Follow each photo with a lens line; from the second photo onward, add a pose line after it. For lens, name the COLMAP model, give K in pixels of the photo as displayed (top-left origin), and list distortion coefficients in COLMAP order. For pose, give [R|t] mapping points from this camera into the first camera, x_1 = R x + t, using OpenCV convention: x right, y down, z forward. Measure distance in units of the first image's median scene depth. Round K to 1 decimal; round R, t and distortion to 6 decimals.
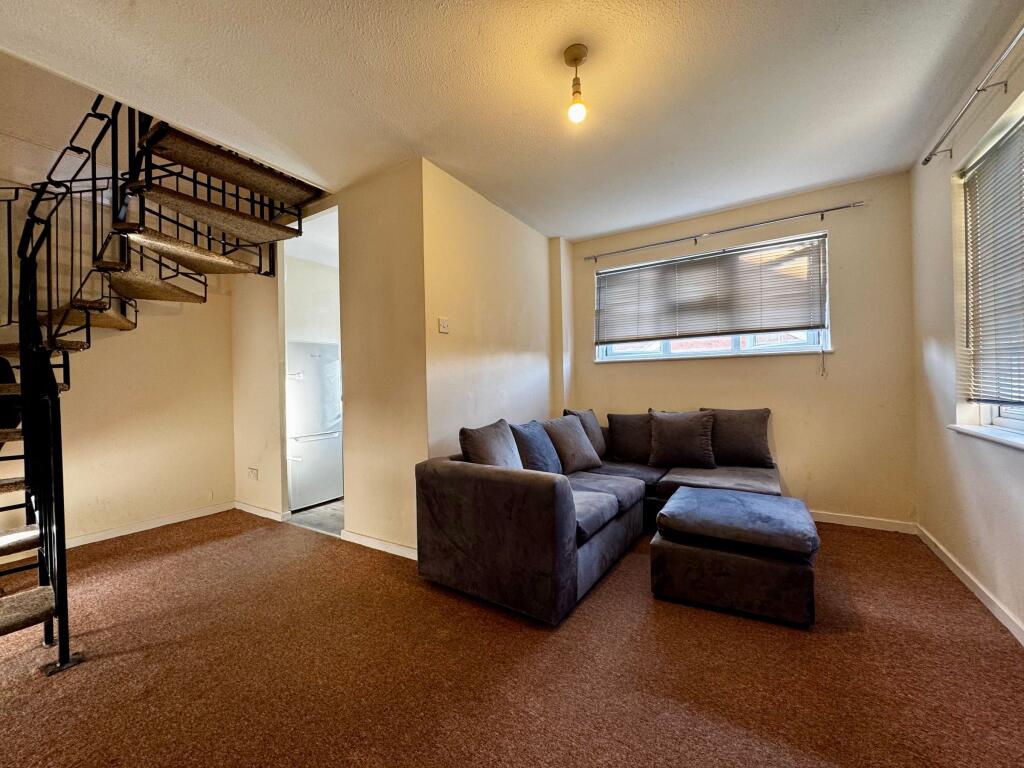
lens RADIAL K [[405.8, 0, 508.3], [0, 405.8, 384.9], [0, 0, 1]] dist [0.002809, 0.000536]
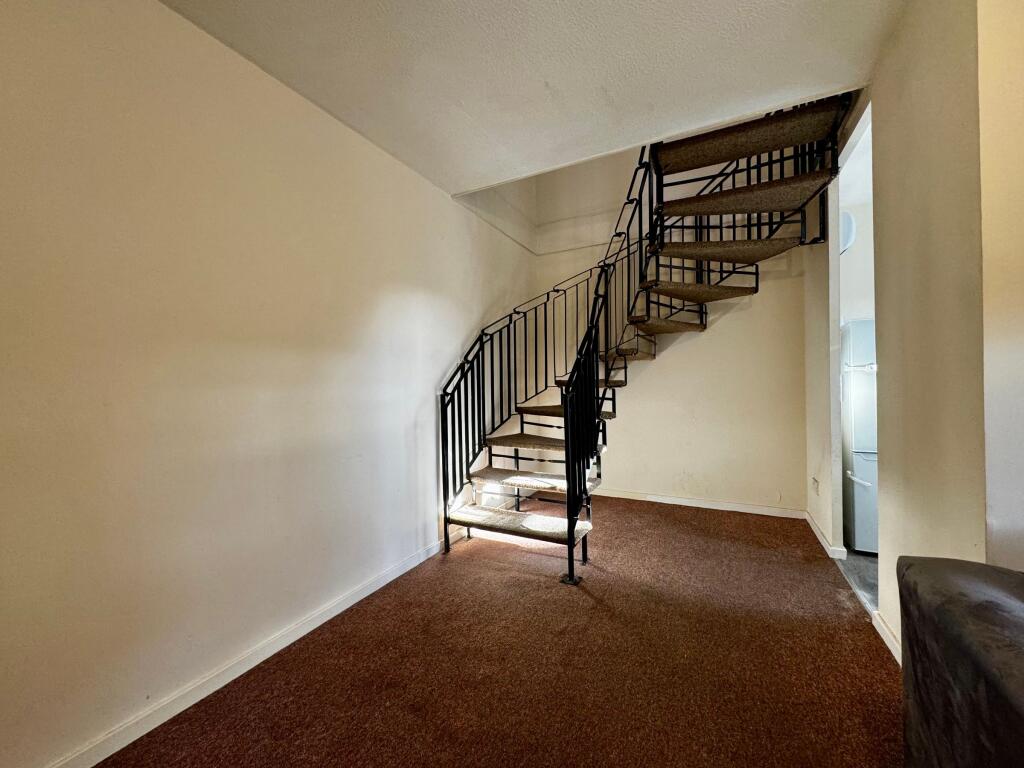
lens RADIAL K [[405.8, 0, 511.6], [0, 405.8, 384.3], [0, 0, 1]] dist [0.002809, 0.000536]
pose [[0.103306, 0.025357, -0.994326, 0.159364], [0.012049, 0.999570, 0.026742, -0.023141], [0.994577, -0.014743, 0.102956, 0.361504]]
